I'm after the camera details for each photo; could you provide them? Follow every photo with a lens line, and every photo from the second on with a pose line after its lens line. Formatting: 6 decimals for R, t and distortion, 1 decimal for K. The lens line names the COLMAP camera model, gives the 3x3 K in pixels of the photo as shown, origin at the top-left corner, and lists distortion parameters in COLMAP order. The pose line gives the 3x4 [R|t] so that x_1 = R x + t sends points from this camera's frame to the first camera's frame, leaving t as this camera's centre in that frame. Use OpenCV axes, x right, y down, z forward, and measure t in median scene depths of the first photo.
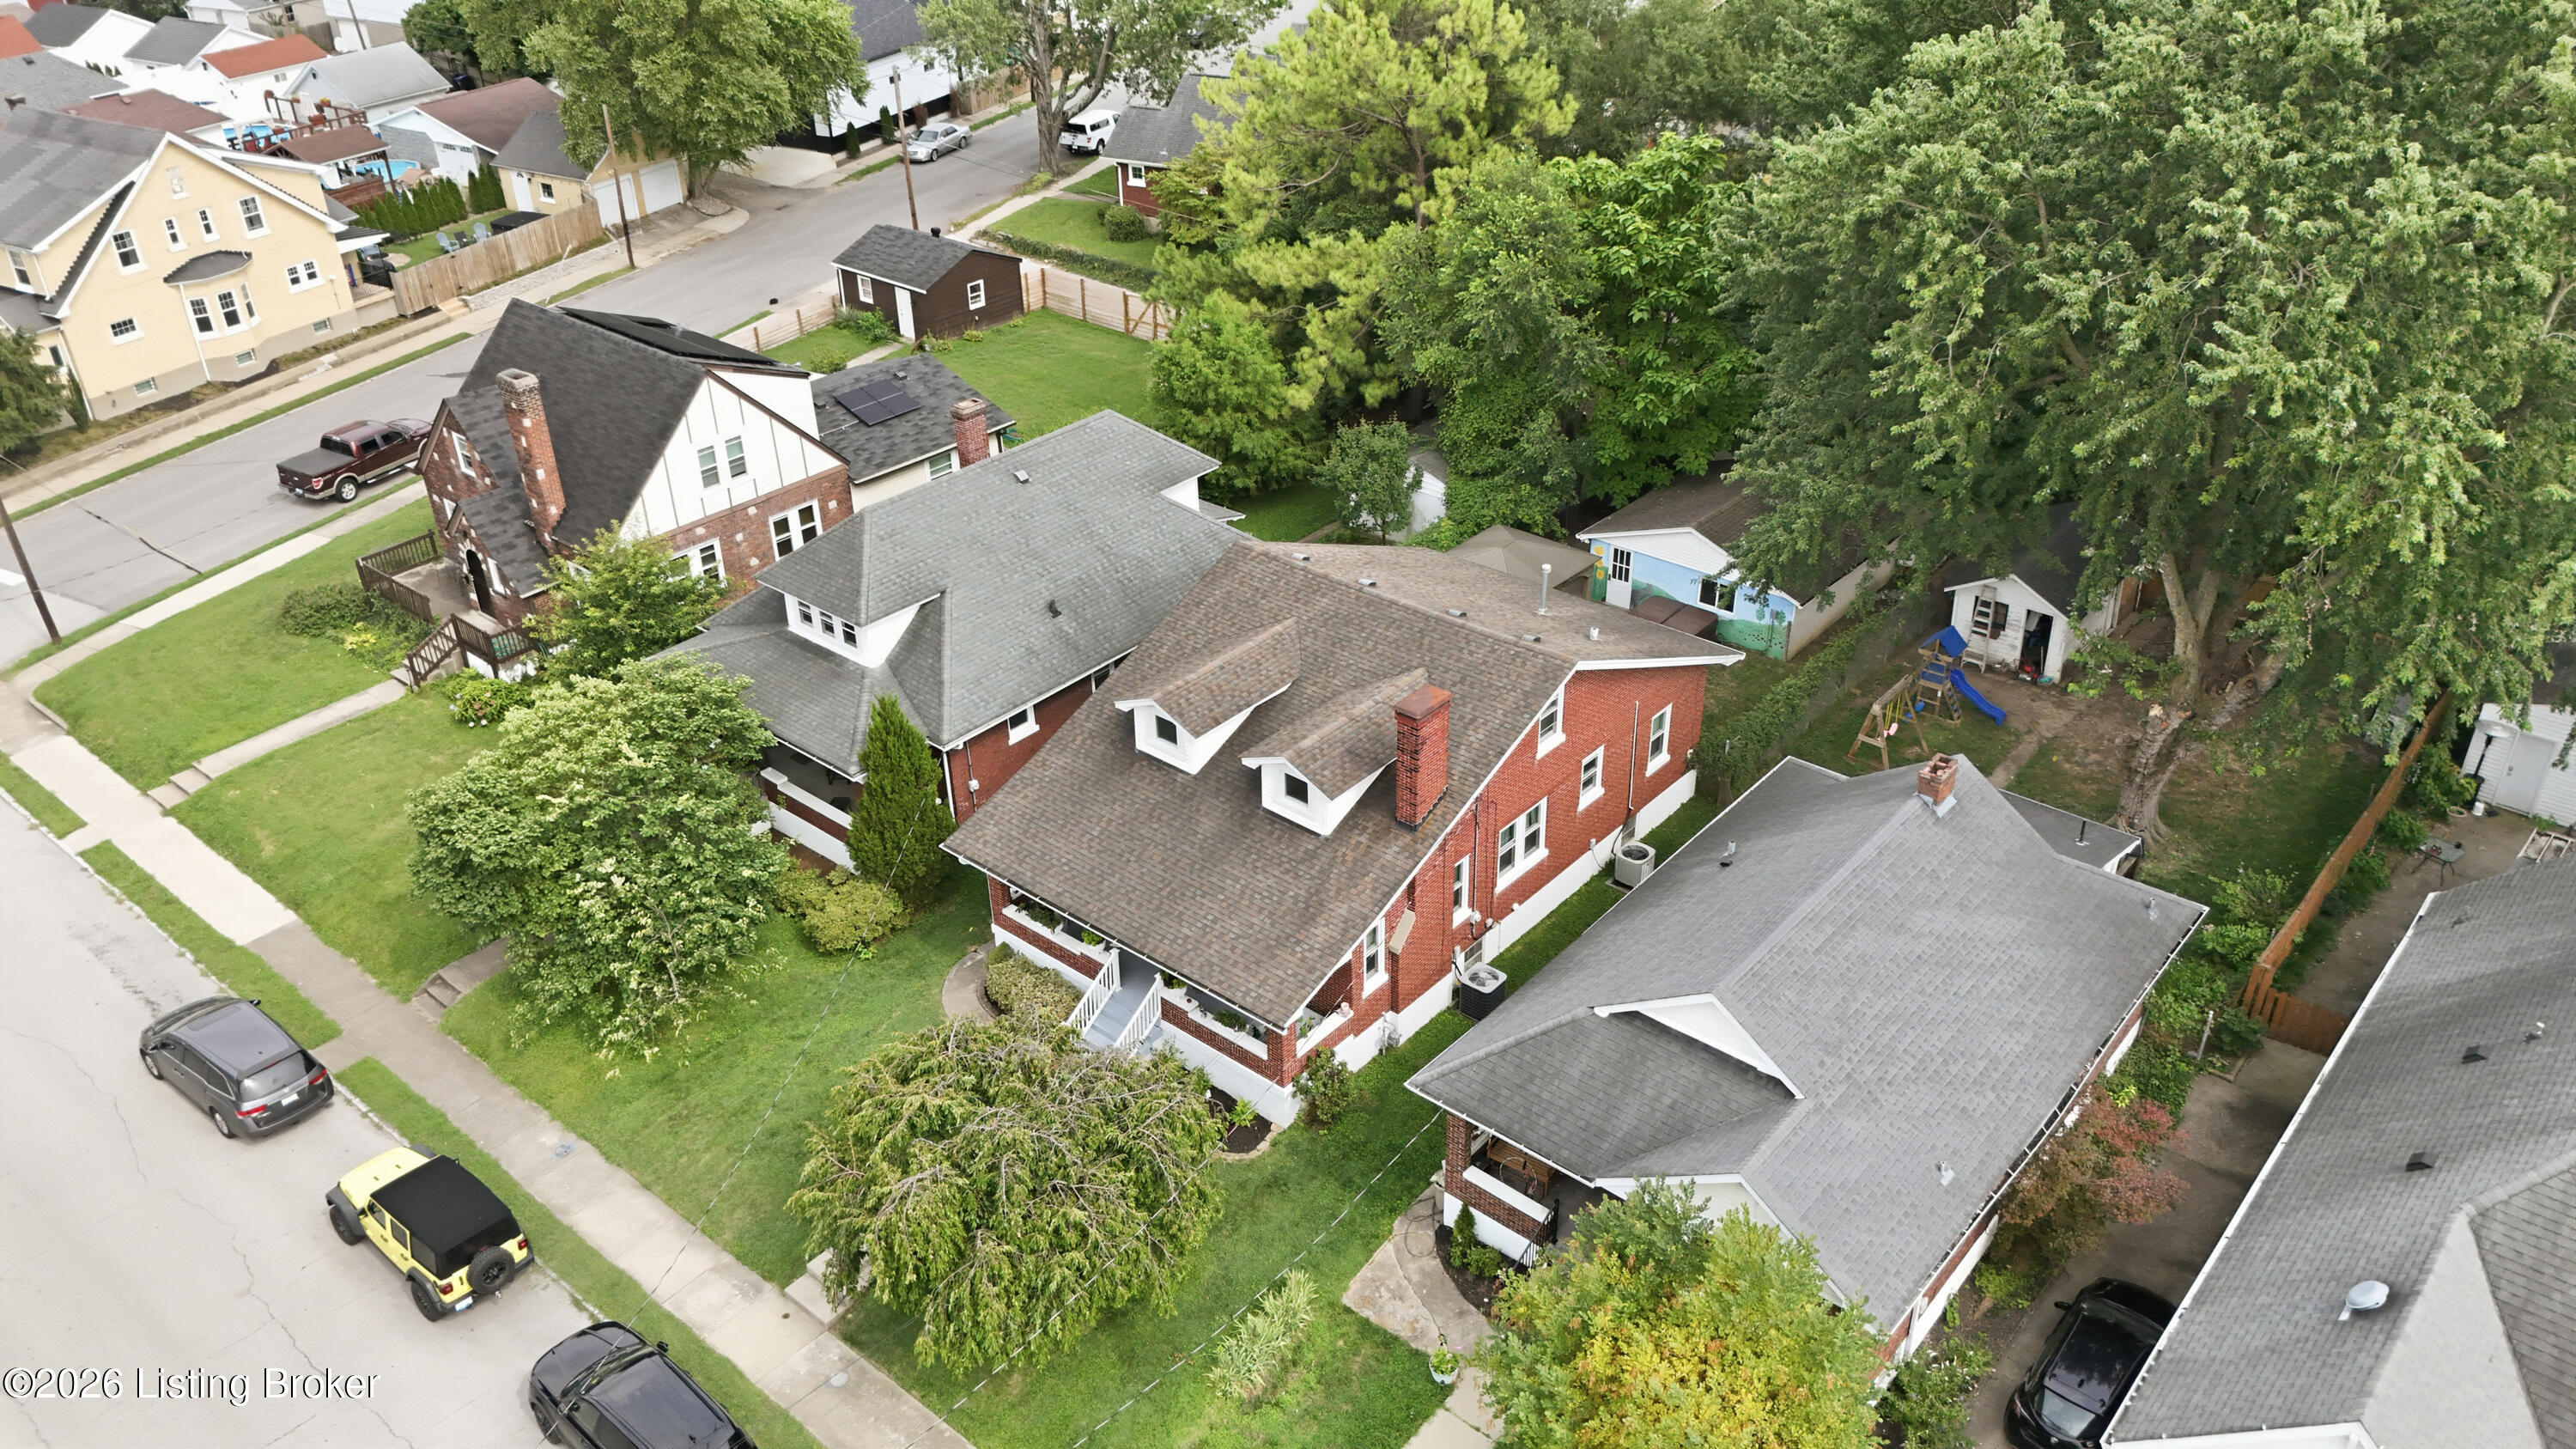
lens RADIAL K [[1918.3, 0, 1273.7], [0, 1918.3, 729.4], [0, 0, 1]] dist [0.090348, -0.060536]
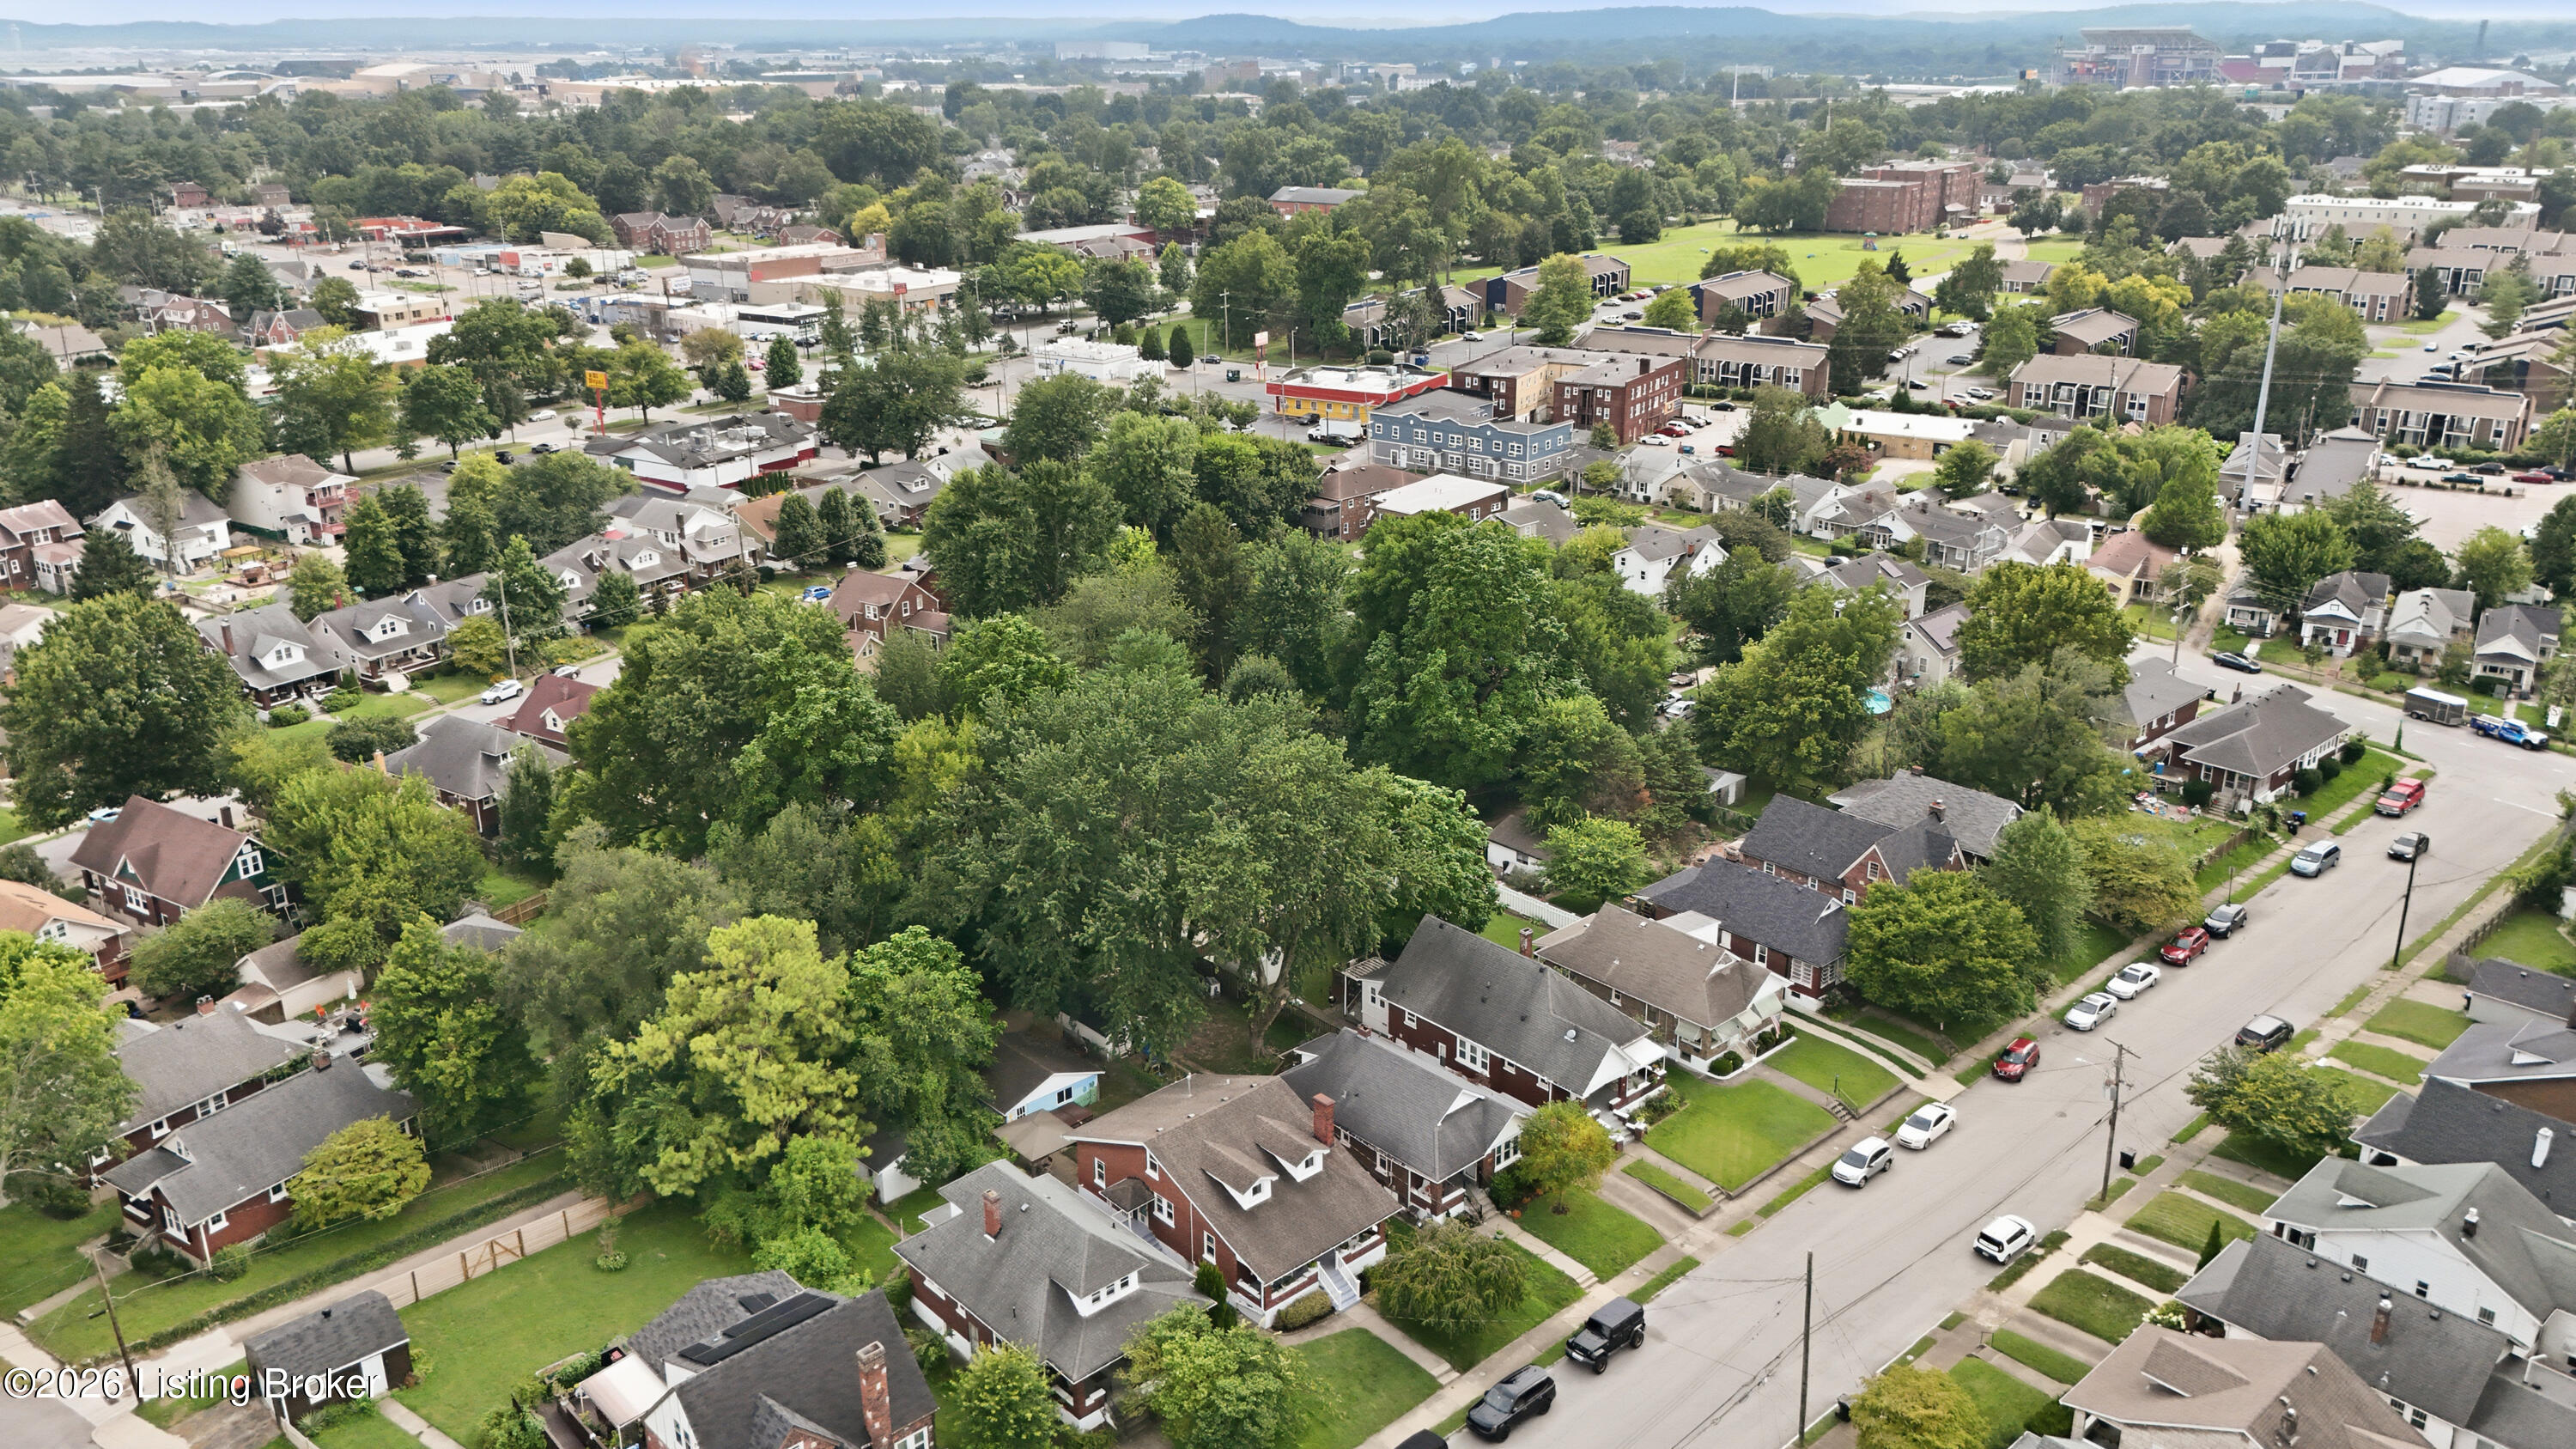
lens RADIAL K [[1918.3, 0, 1273.7], [0, 1918.3, 729.4], [0, 0, 1]] dist [0.090348, -0.060536]
pose [[0.108801, -0.314232, 0.943091, -2.257783], [0.511484, 0.831195, 0.217941, -1.047008], [-0.852377, 0.458664, 0.251159, 0.102285]]
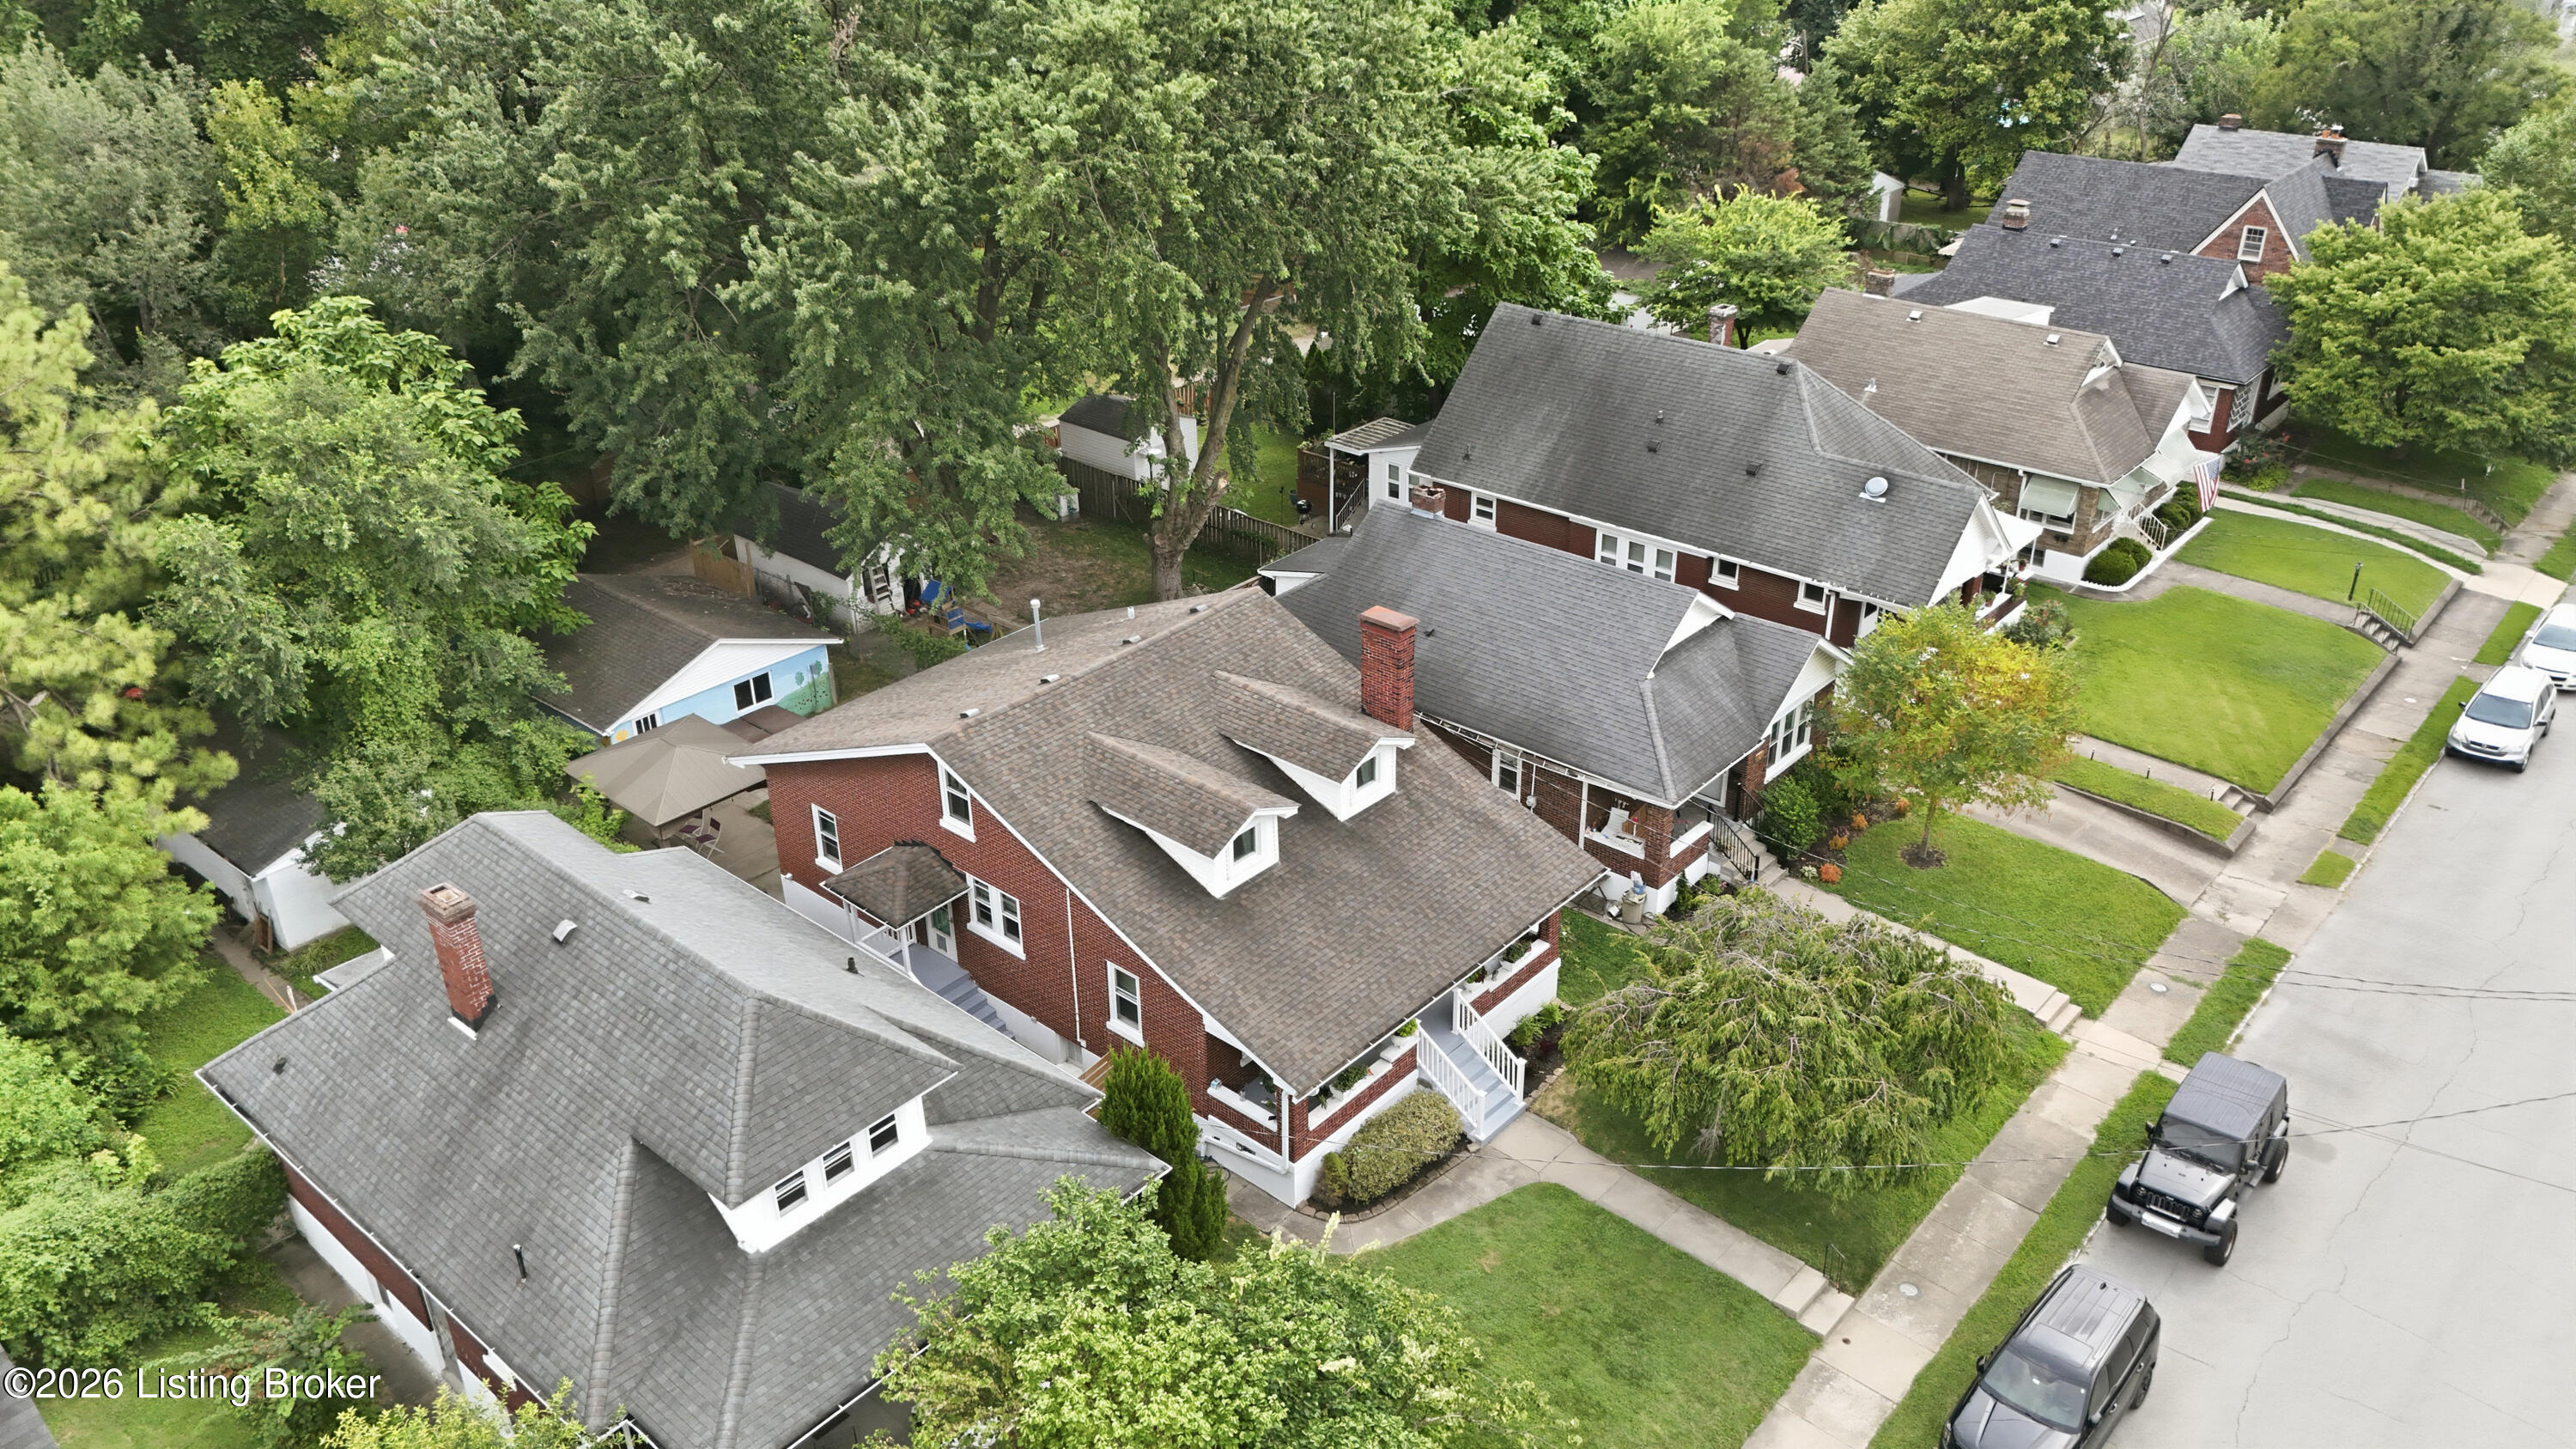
lens RADIAL K [[1918.3, 0, 1273.7], [0, 1918.3, 729.4], [0, 0, 1]] dist [0.090348, -0.060536]
pose [[0.000296, -0.444613, 0.895723, -0.872164], [0.523964, 0.762992, 0.378556, -0.391740], [-0.851741, 0.469214, 0.233187, 0.778702]]
